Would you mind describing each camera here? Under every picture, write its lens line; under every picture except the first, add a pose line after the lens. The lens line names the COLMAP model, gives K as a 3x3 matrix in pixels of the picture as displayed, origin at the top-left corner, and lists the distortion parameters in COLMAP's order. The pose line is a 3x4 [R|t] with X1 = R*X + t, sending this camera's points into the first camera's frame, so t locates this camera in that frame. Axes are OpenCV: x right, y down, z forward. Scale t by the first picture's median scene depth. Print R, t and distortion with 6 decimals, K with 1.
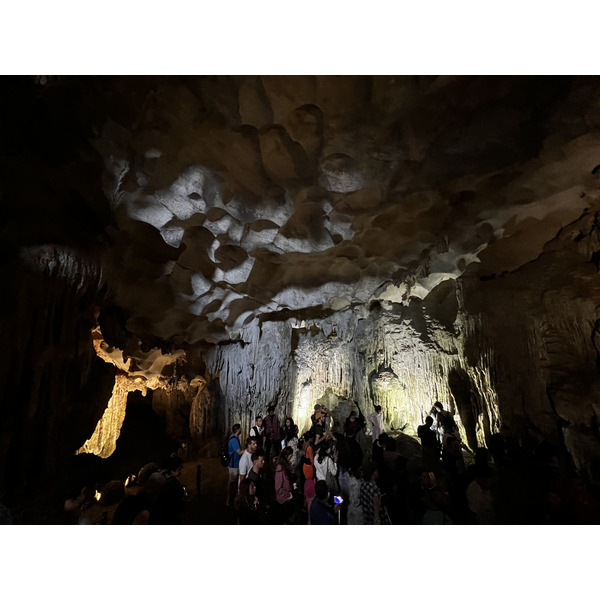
lens RADIAL K [[236.2, 0, 300.2], [0, 236.2, 299.8], [0, 0, 1]] dist [-0.003635, 0.000147]
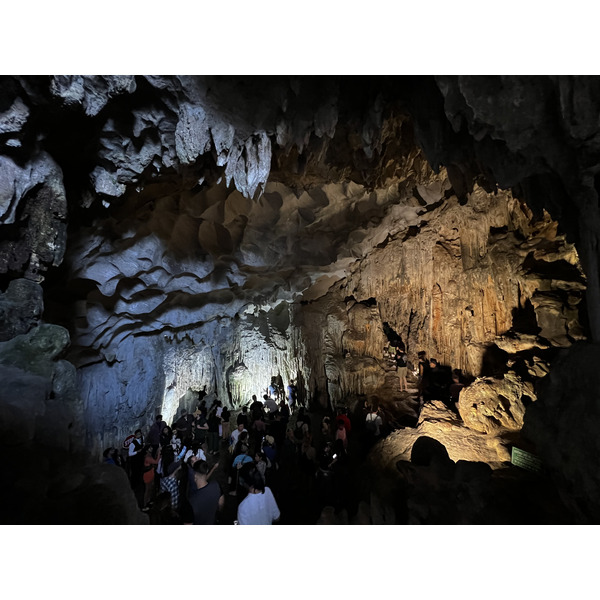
lens RADIAL K [[236.2, 0, 299.6], [0, 236.2, 301.1], [0, 0, 1]] dist [-0.003635, 0.000147]
pose [[0.743179, 0.025183, 0.668619, -0.301455], [-0.080623, 0.995381, 0.052124, -0.163899], [-0.664218, -0.092644, 0.741776, -0.189536]]
